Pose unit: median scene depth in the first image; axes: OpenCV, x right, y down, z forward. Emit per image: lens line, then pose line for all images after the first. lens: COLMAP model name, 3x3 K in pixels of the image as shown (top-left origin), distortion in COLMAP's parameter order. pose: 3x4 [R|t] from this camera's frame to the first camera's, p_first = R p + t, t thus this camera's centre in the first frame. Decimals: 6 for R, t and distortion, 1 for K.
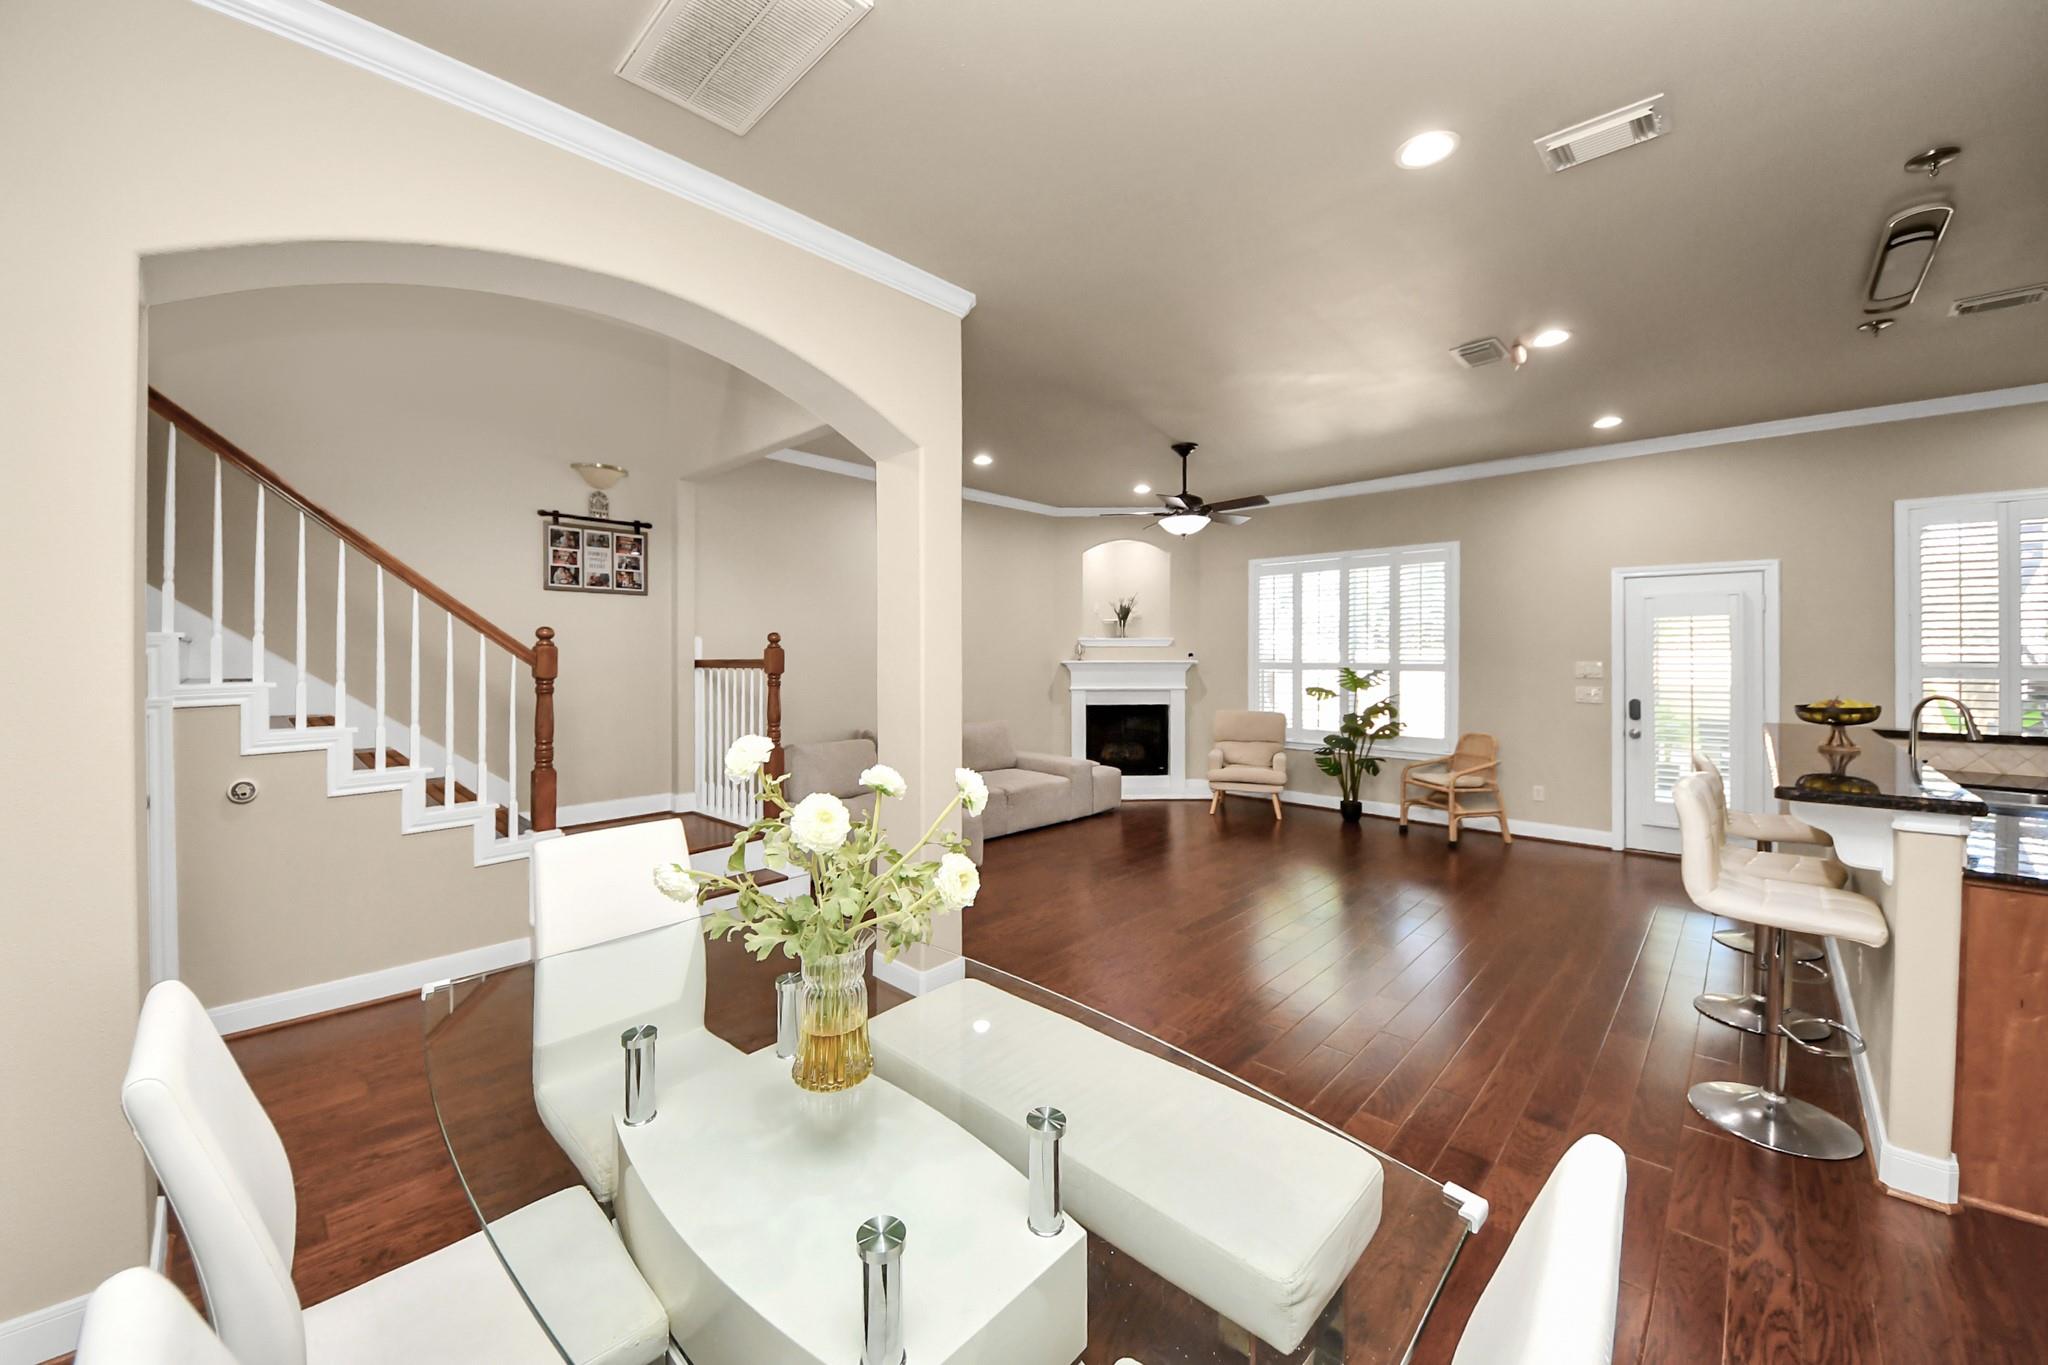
lens RADIAL K [[766.2, 0, 1030.9], [0, 766.2, 663.6], [0, 0, 1]] dist [-0.017757, -0.000488]
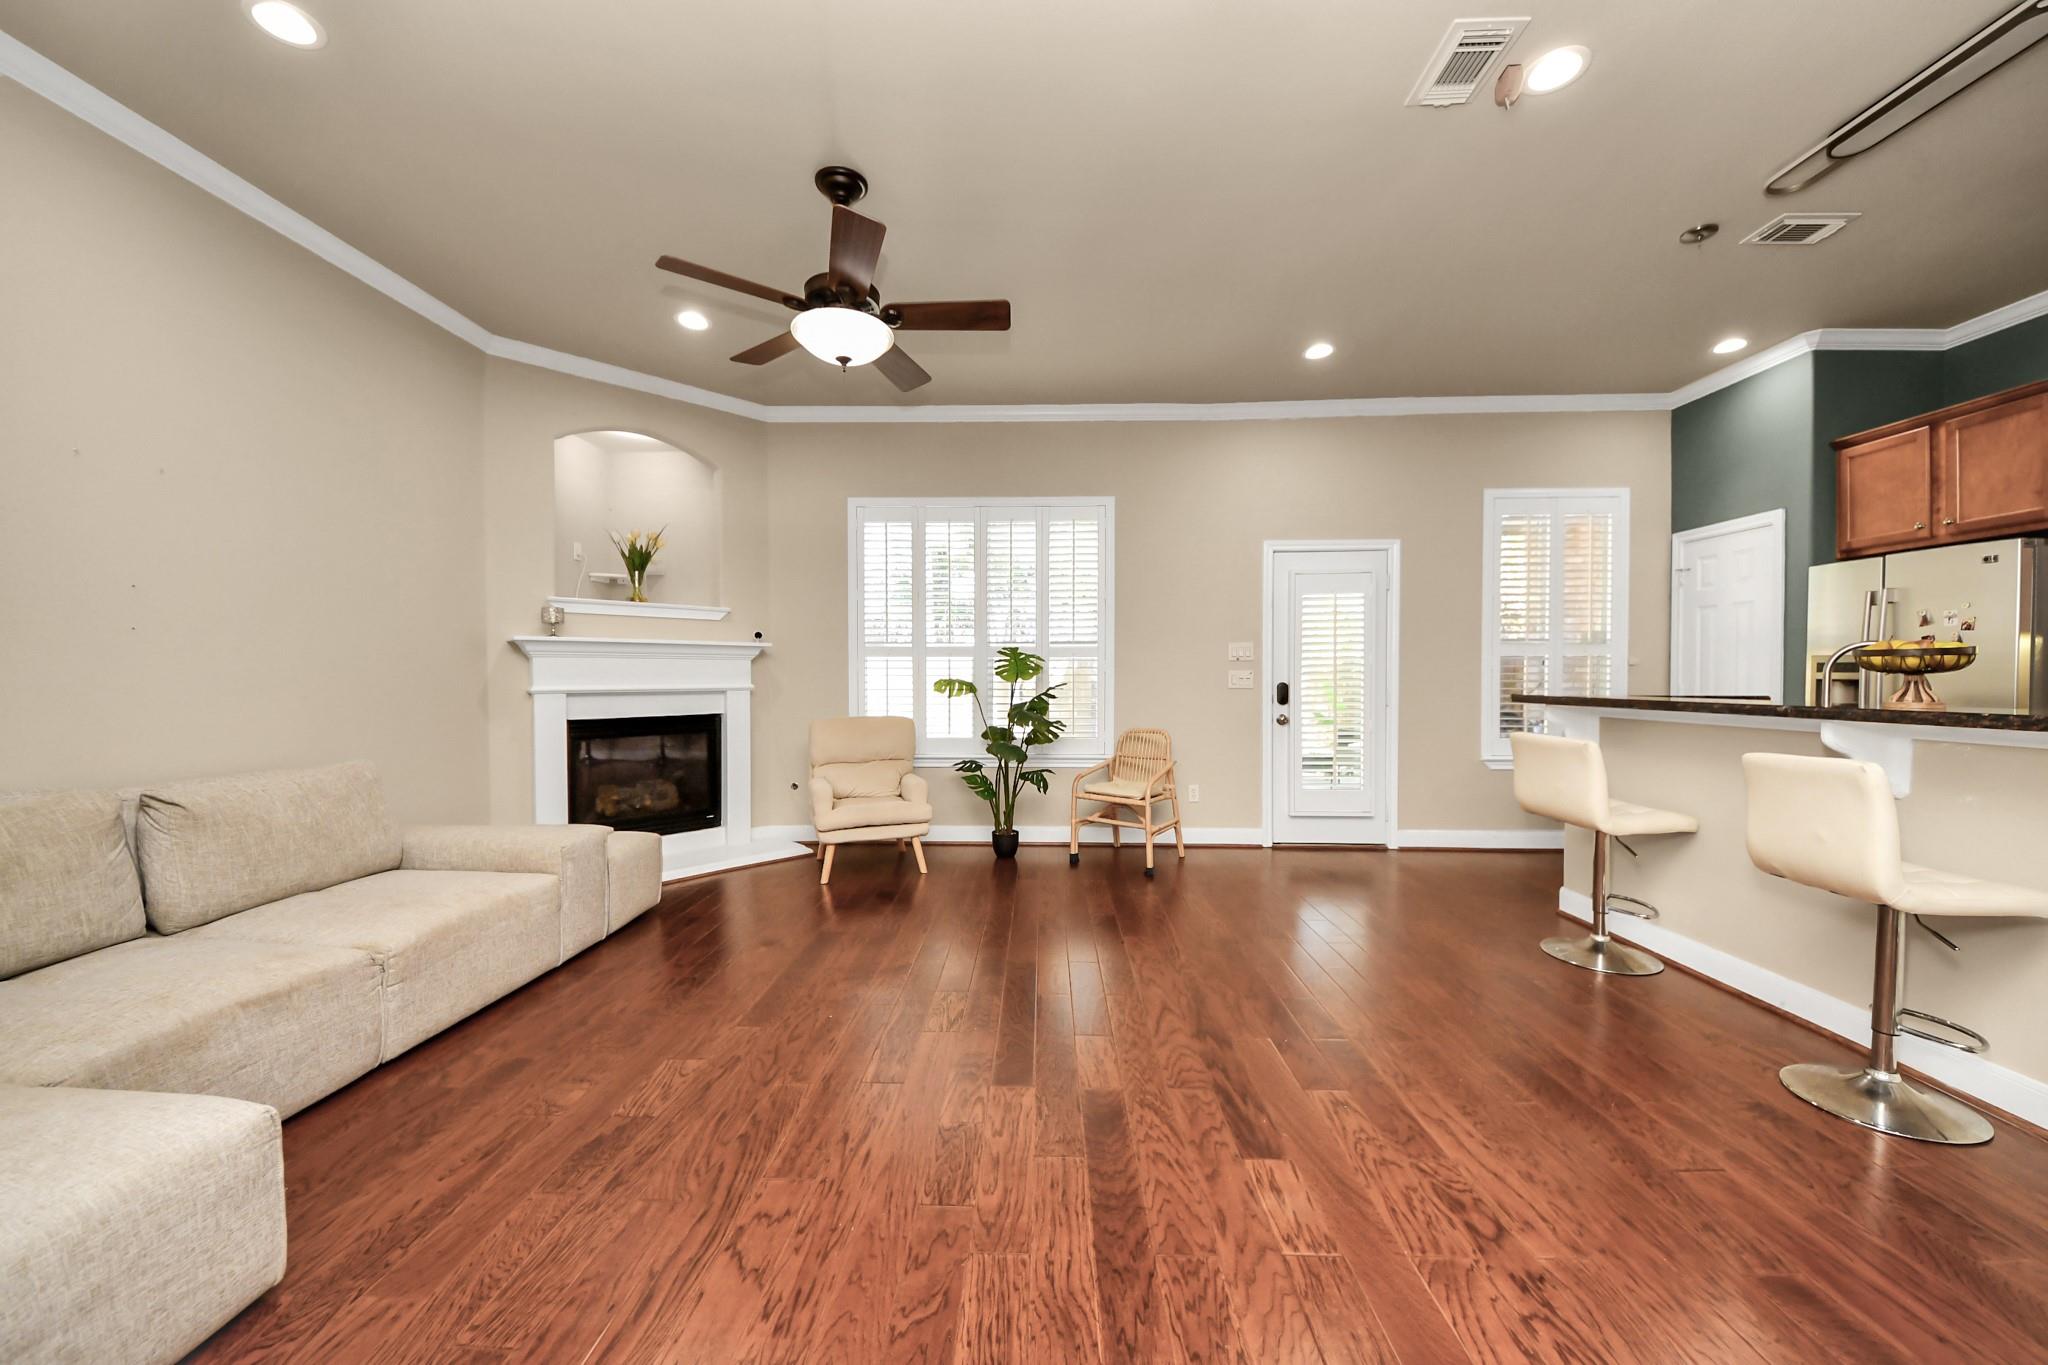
lens RADIAL K [[697.0, 0, 1014.4], [0, 697.0, 697.3], [0, 0, 1]] dist [0.003209, -0.000081]
pose [[0.754661, -0.024035, 0.655674, -0.014925], [0.012729, 0.999677, 0.021995, 0.035761], [-0.655991, -0.008253, 0.754723, 0.480590]]
